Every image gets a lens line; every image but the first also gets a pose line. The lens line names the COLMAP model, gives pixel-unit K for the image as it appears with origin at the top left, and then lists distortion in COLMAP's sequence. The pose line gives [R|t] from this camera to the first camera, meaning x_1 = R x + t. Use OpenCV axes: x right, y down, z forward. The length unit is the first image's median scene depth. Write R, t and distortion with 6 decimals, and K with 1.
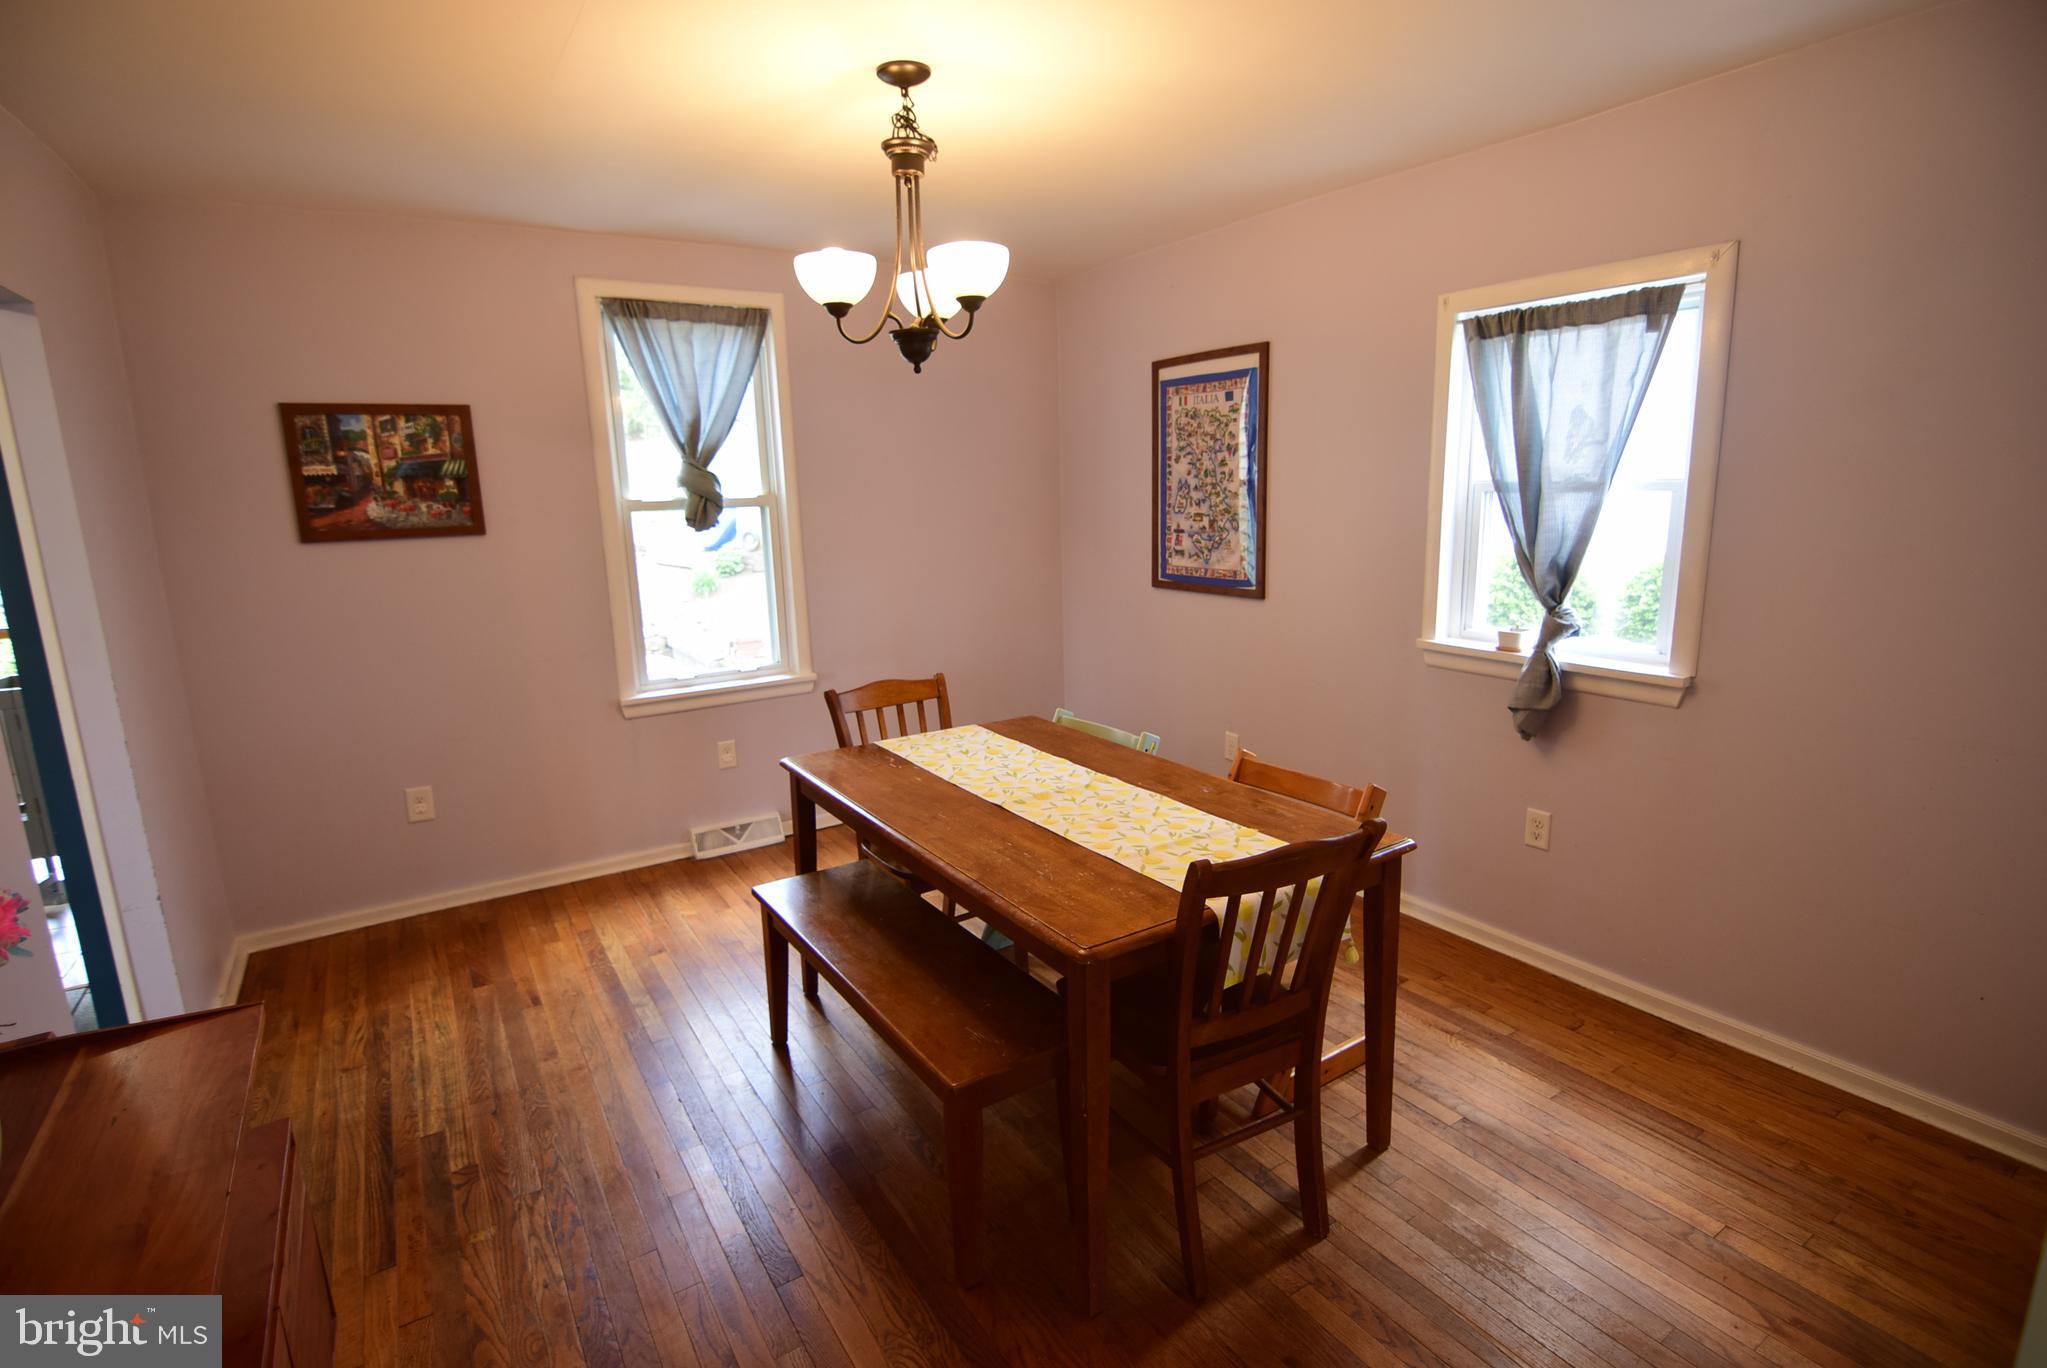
lens RADIAL K [[990.6, 0, 1020.5], [0, 990.6, 685.4], [0, 0, 1]] dist [-0.007419, -0.009722]
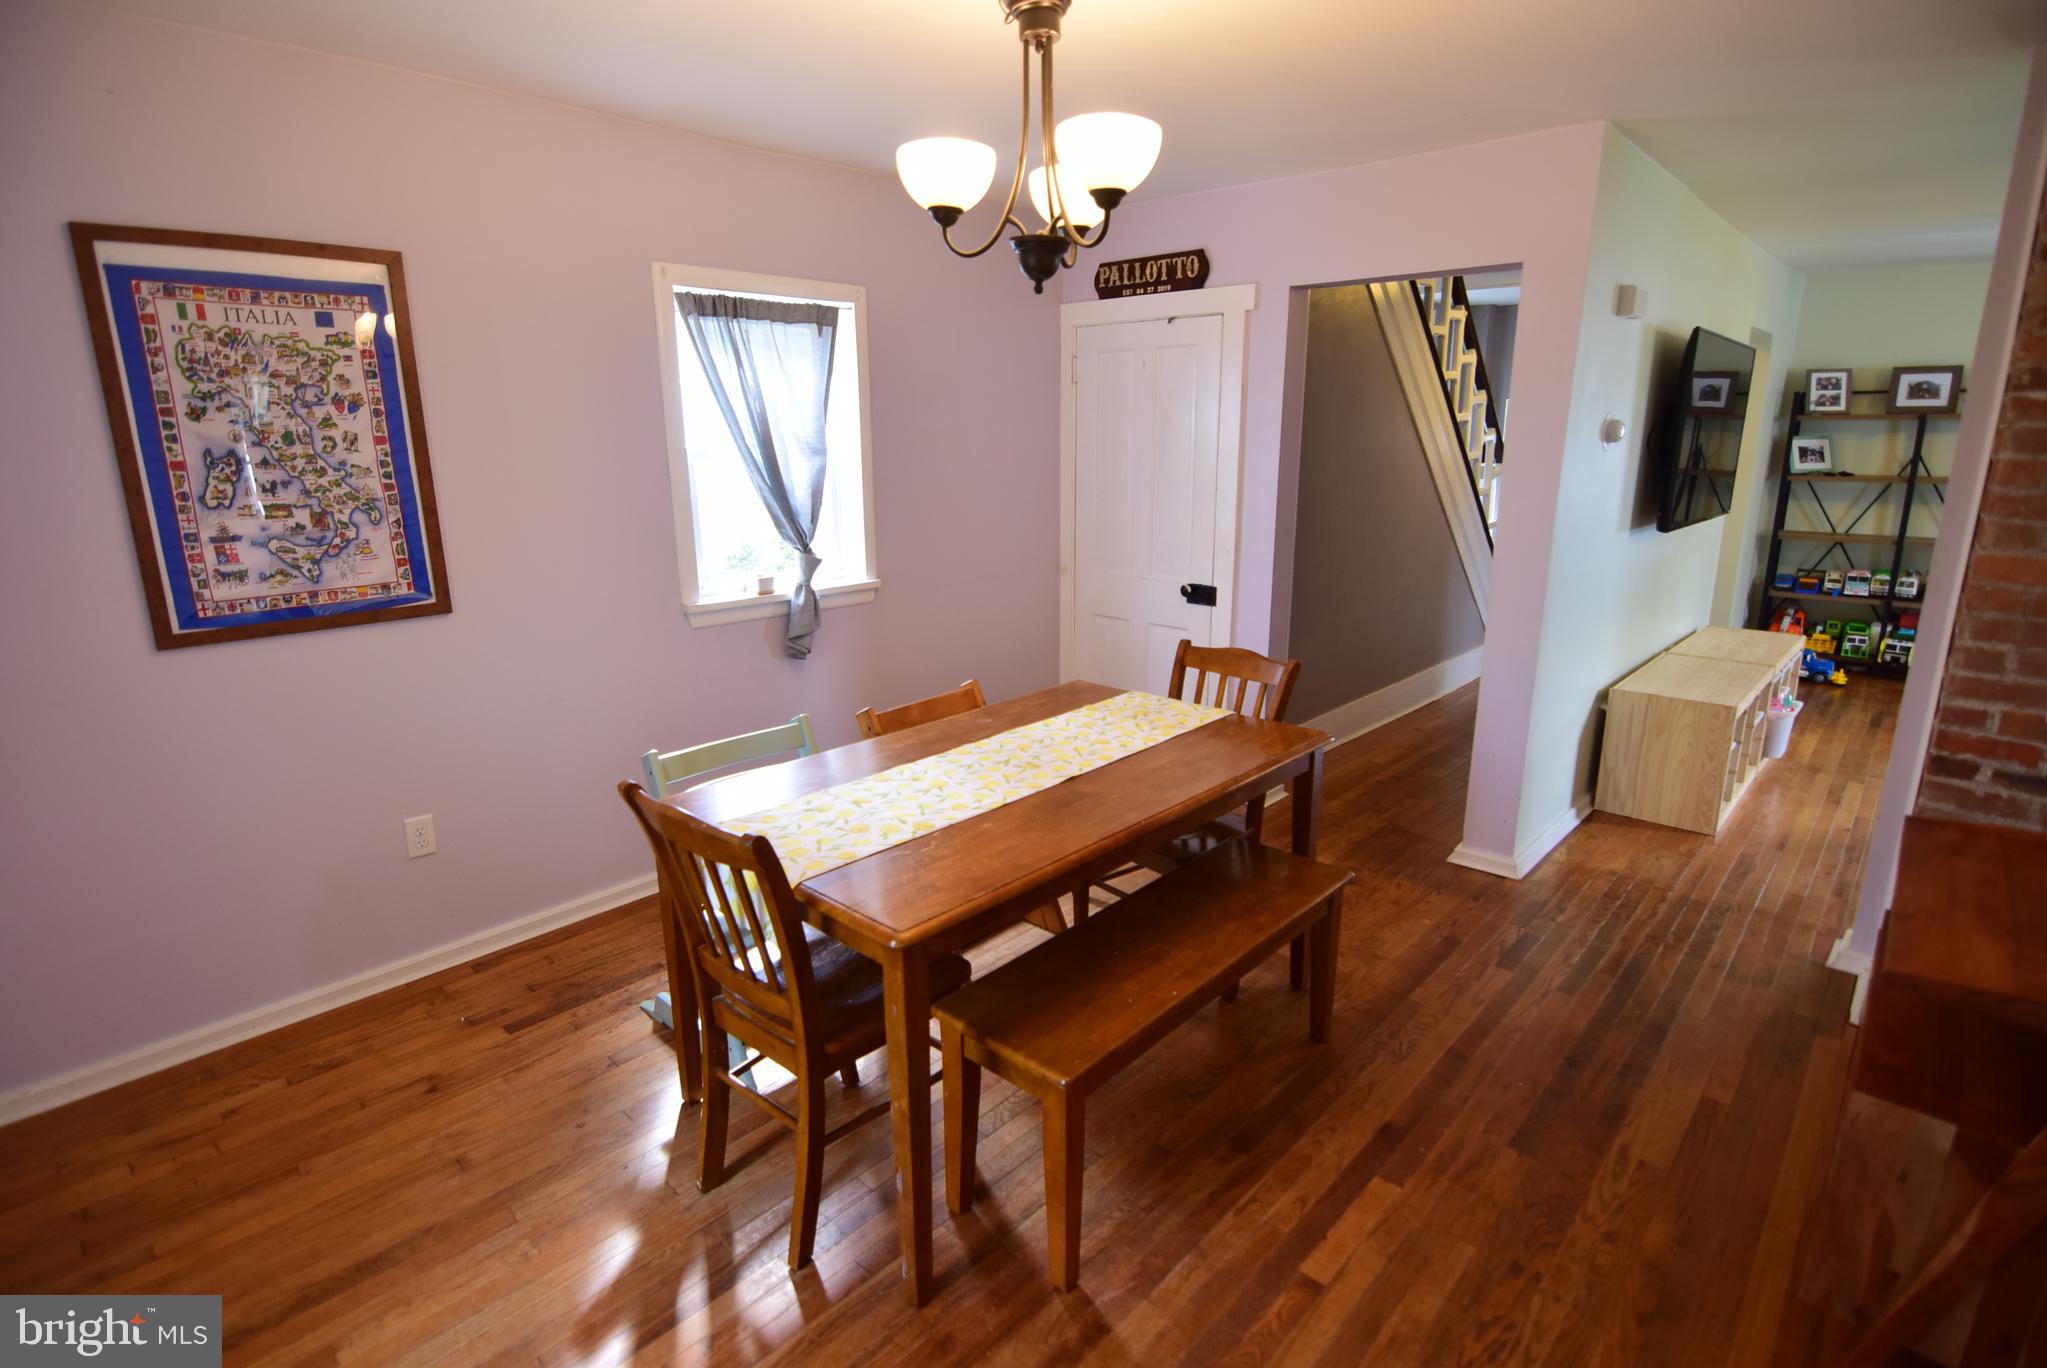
lens RADIAL K [[990.6, 0, 1025.9], [0, 990.6, 678.3], [0, 0, 1]] dist [-0.007419, -0.009722]
pose [[-0.243430, -0.204967, 0.948014, -0.644275], [0.212914, 0.942283, 0.258399, -0.160814], [-0.946261, 0.264747, -0.185740, 0.862258]]
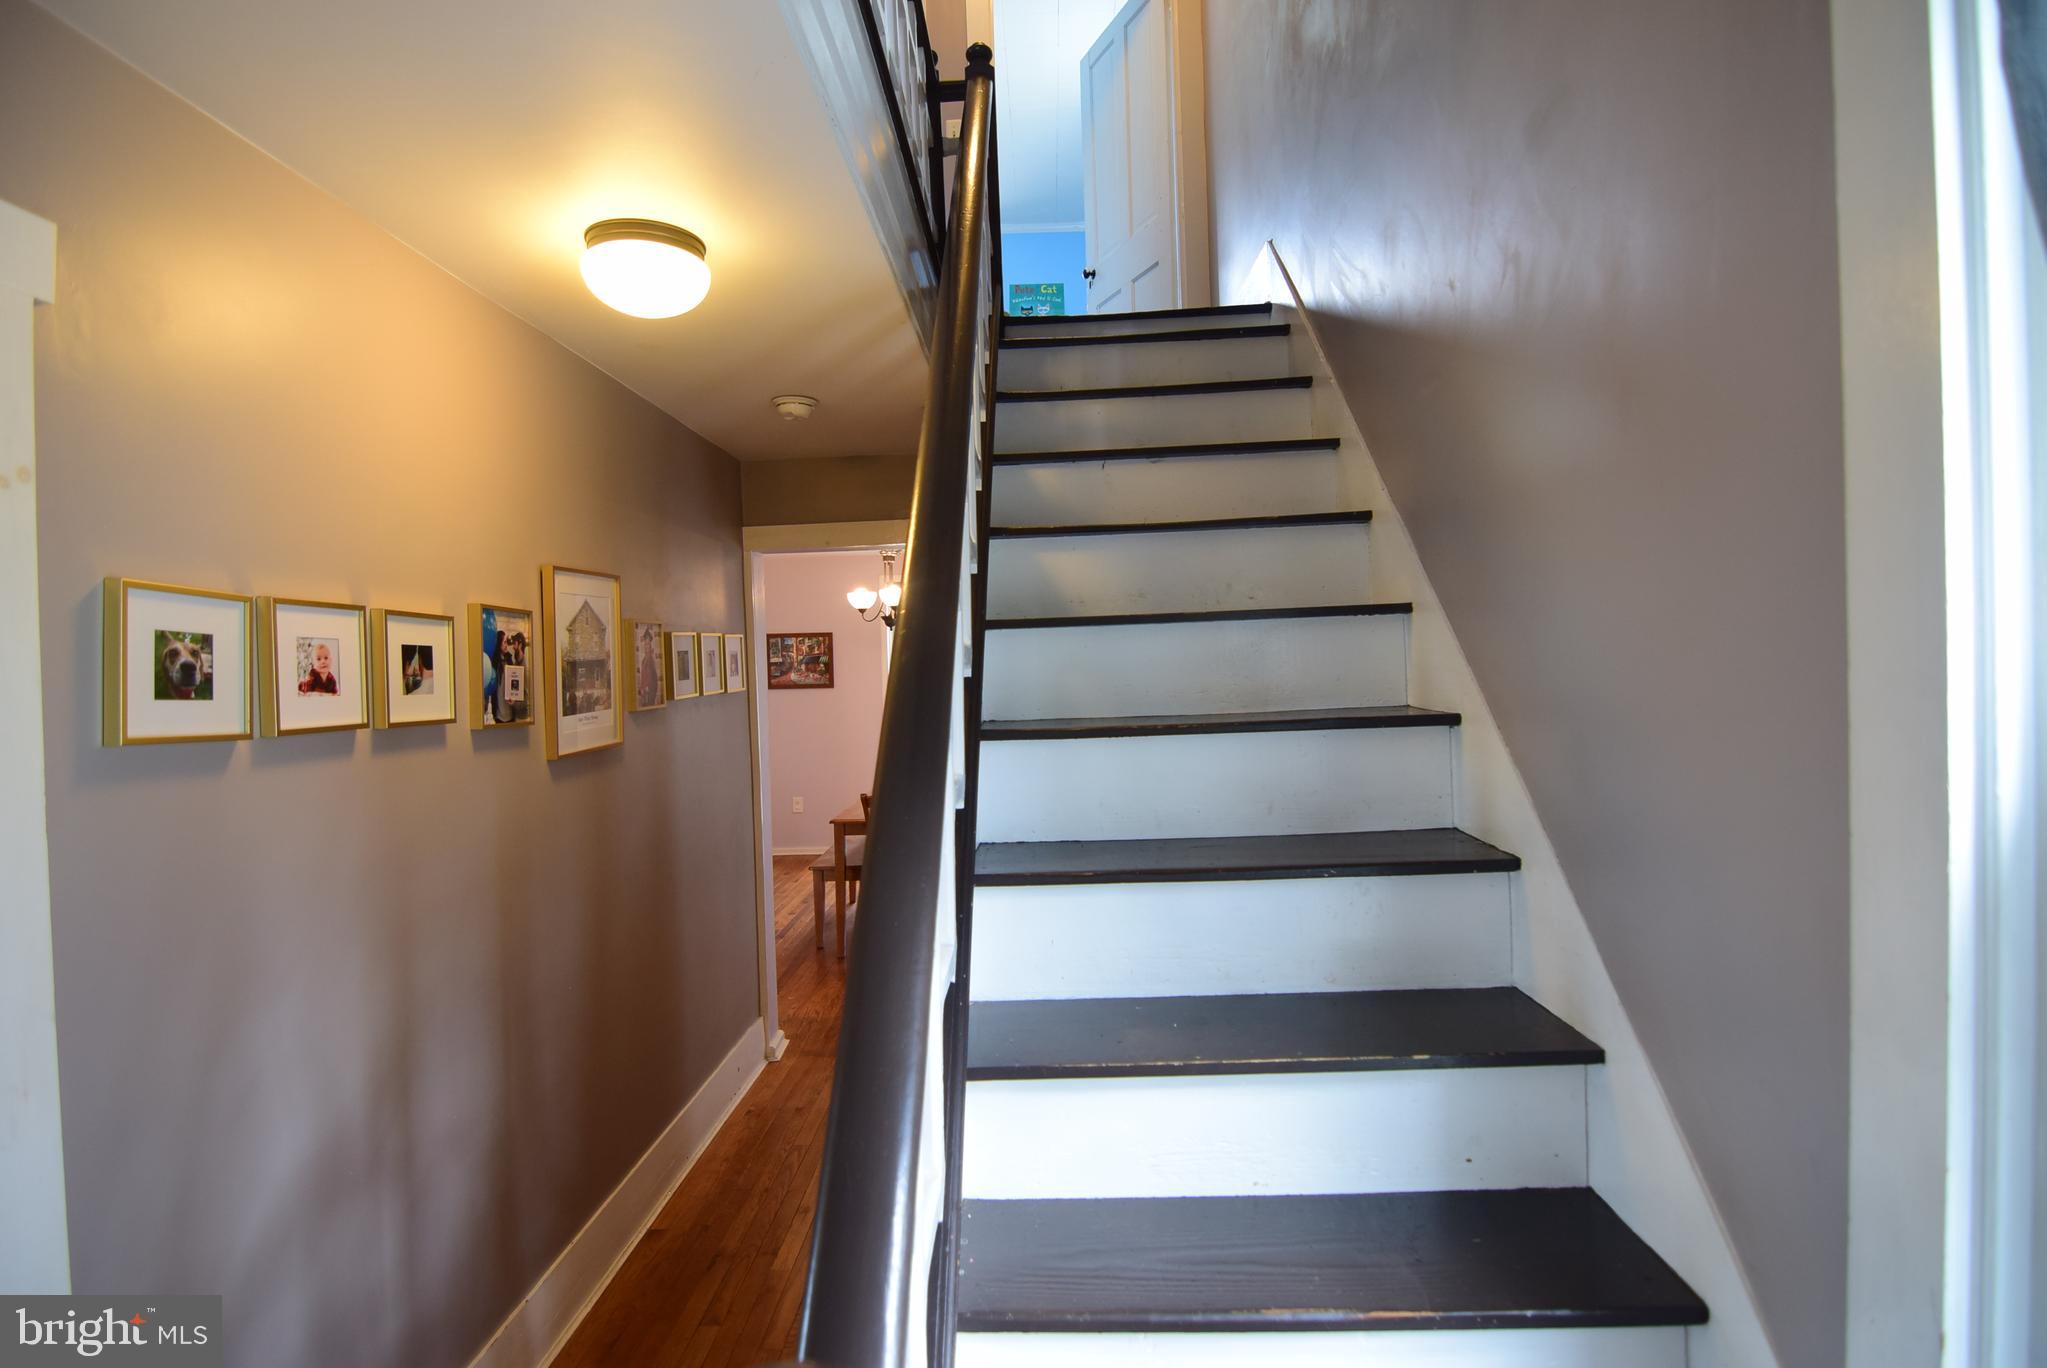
lens RADIAL K [[990.6, 0, 1018.3], [0, 990.6, 678.6], [0, 0, 1]] dist [-0.007419, -0.009722]
pose [[0.824036, 0.019204, -0.566211, 1.169928], [-0.114949, 0.984305, -0.133908, 0.087668], [0.554753, 0.175430, 0.813310, -0.659143]]
